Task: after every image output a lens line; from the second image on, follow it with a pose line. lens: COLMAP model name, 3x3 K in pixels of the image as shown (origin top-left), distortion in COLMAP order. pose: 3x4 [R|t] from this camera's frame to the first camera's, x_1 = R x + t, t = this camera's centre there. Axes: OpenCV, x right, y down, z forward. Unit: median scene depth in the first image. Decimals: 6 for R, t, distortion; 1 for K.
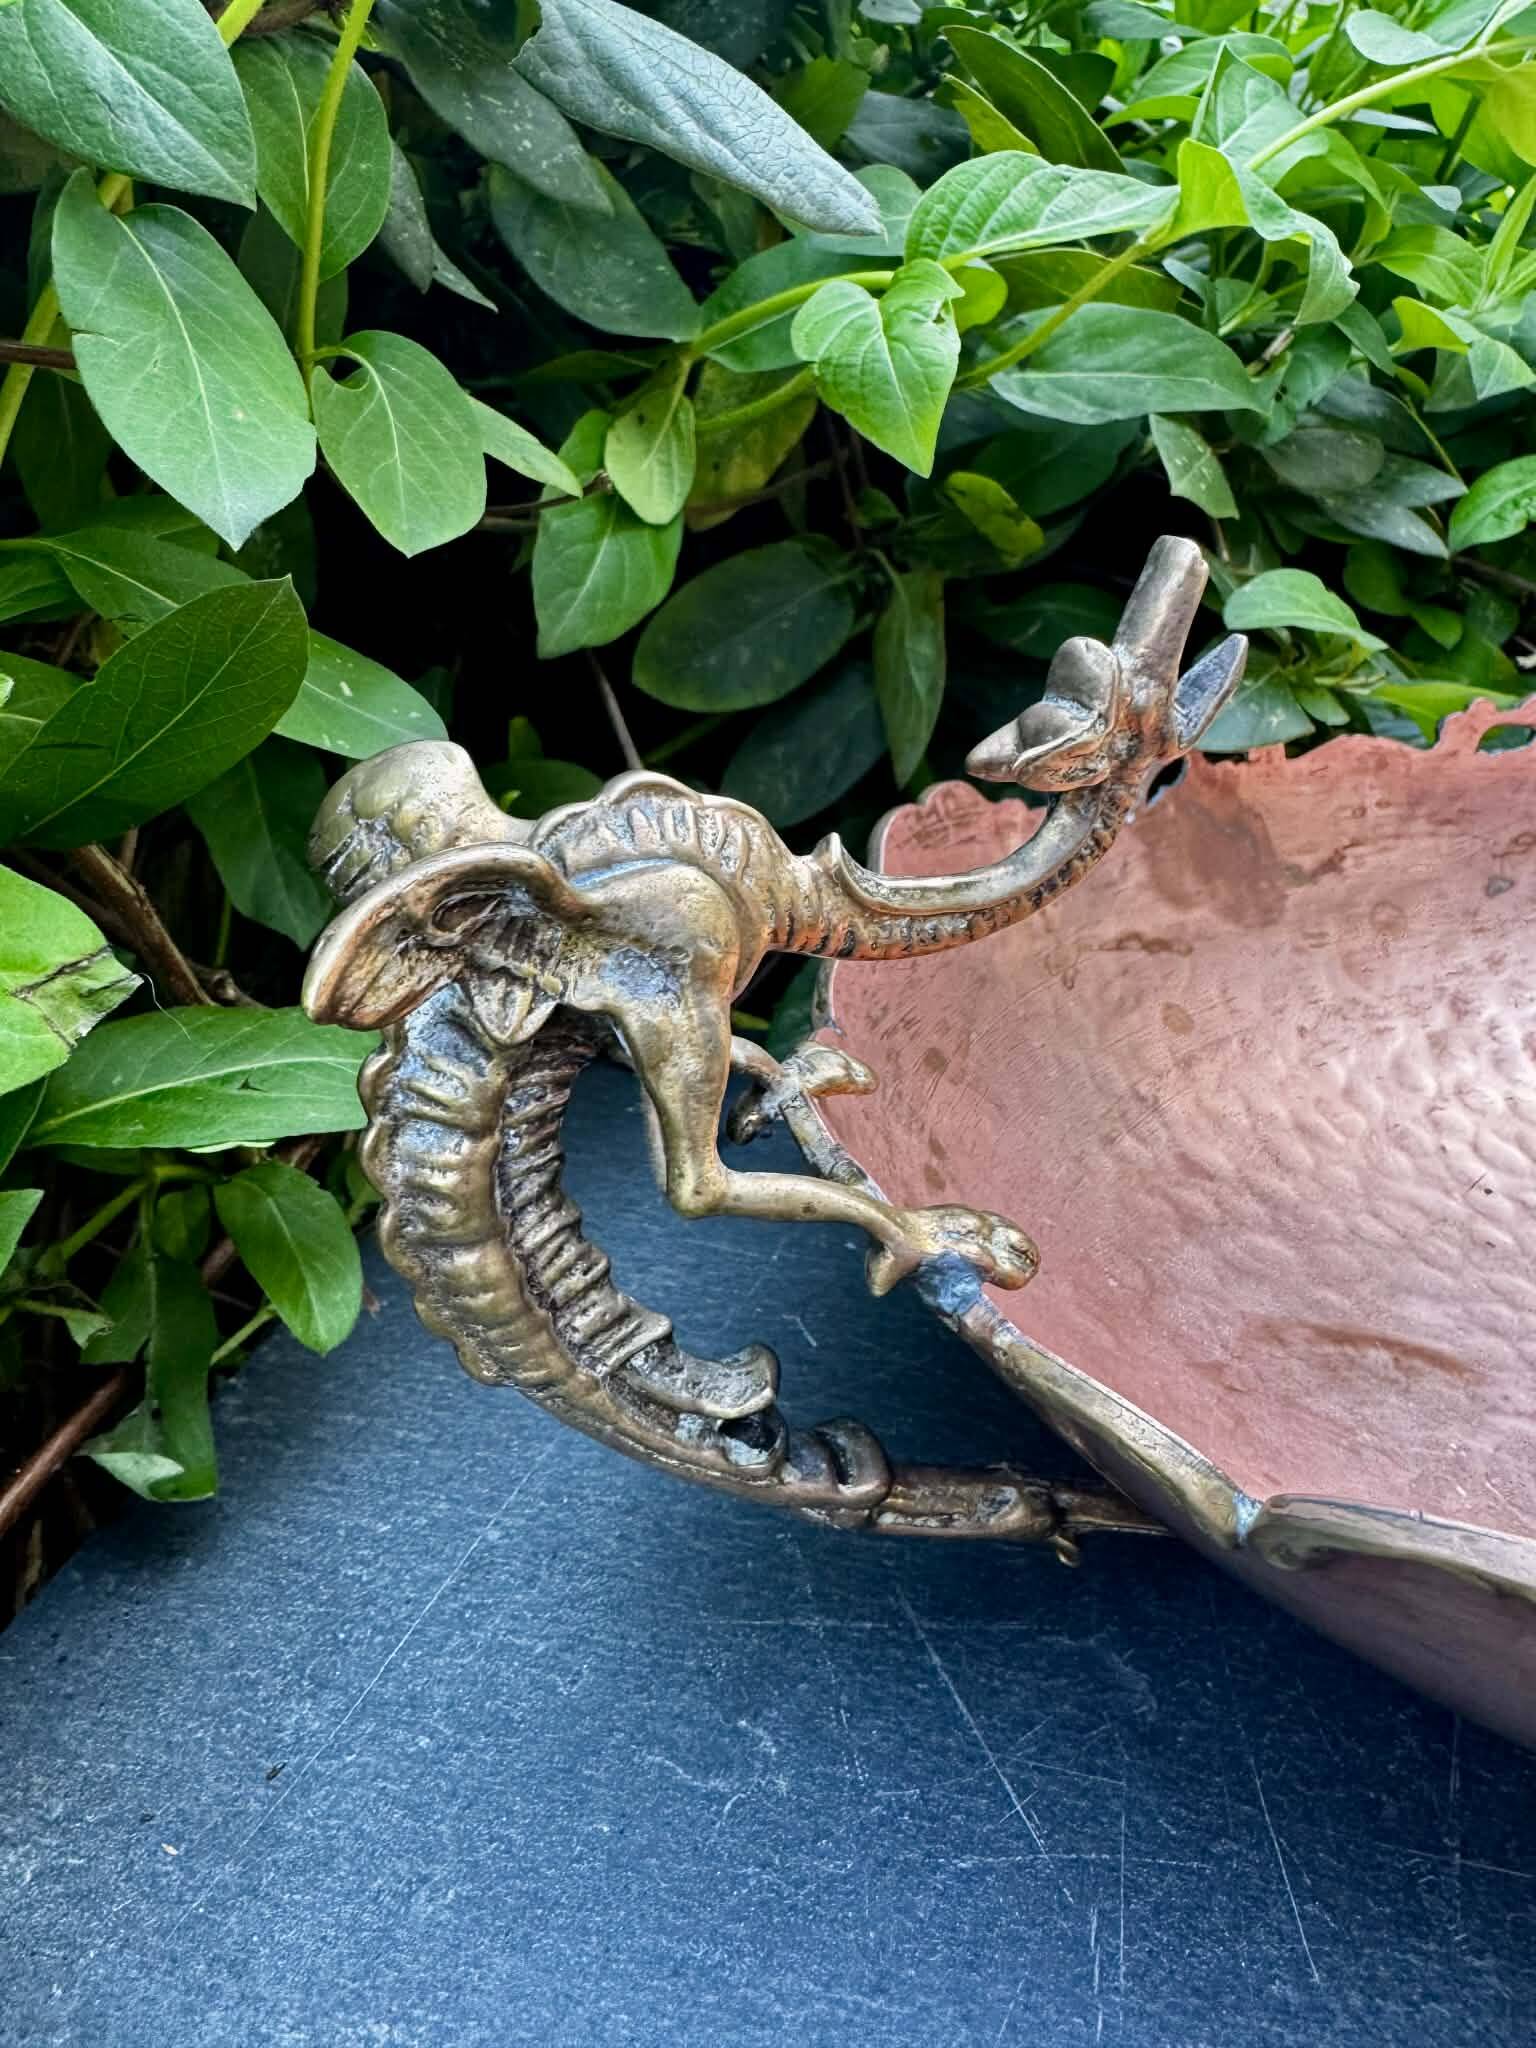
lens RADIAL K [[1614.5, 0, 768.0], [0, 1614.5, 1024.0], [0, 0, 1]] dist [-0.018654, 0.004762]
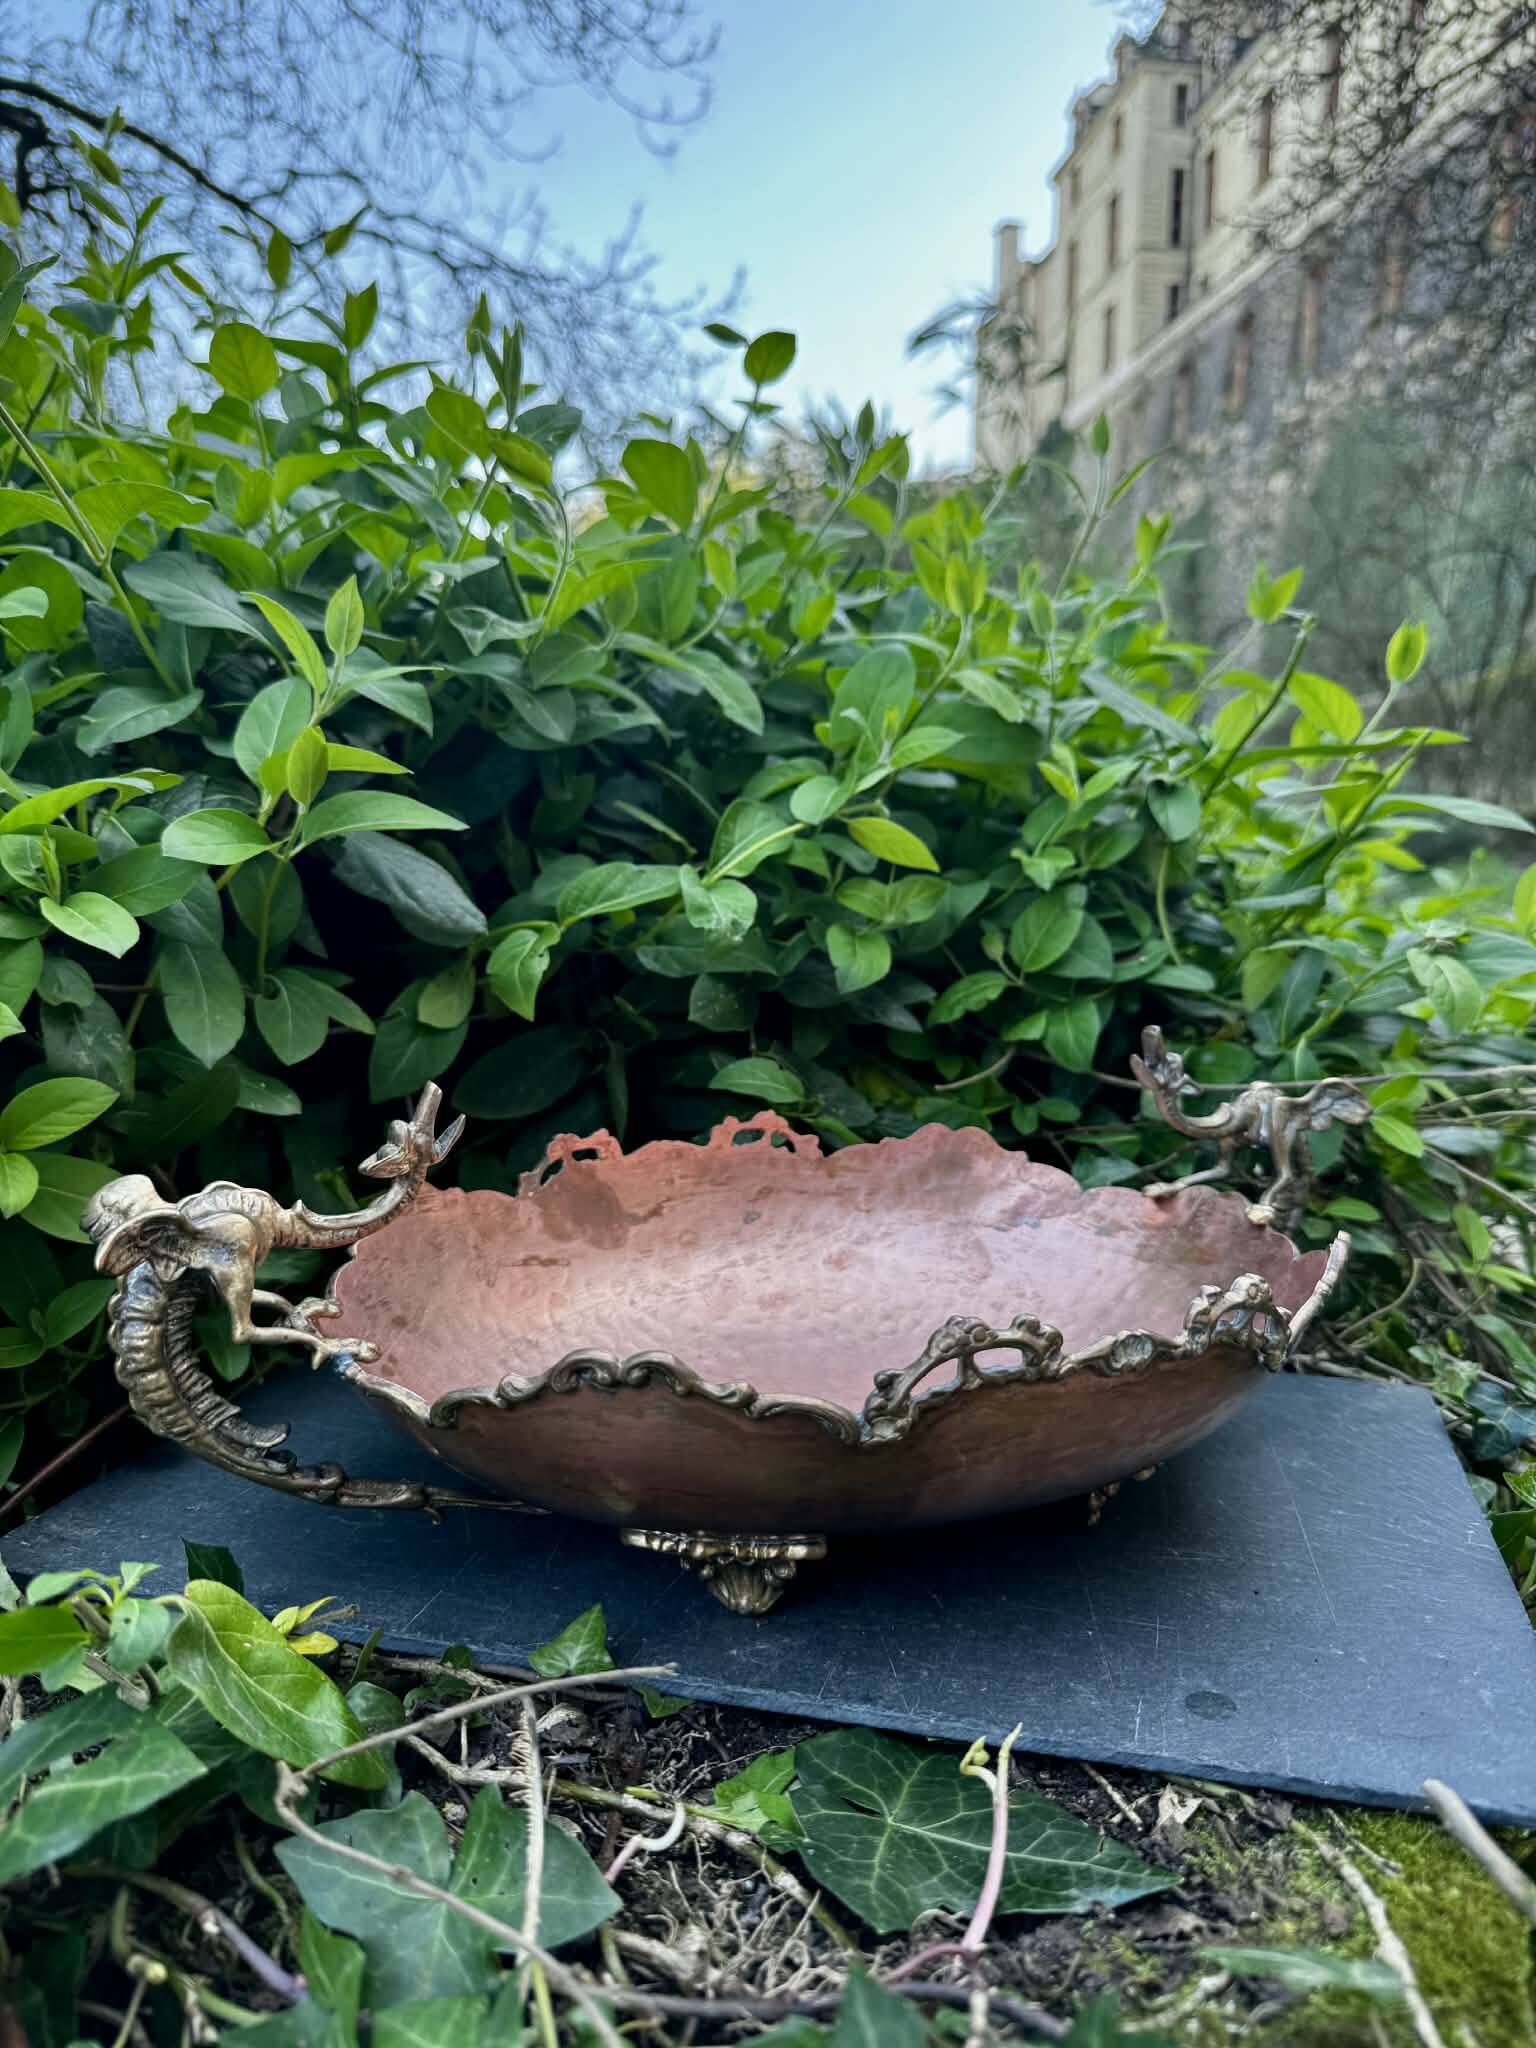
lens RADIAL K [[1614.5, 0, 768.0], [0, 1614.5, 1024.0], [0, 0, 1]] dist [-0.018654, 0.004762]
pose [[0.978324, -0.049974, 0.200961, 0.272032], [0.098483, 0.965955, -0.239232, 0.303062], [-0.182164, 0.253838, 0.949938, -1.670785]]
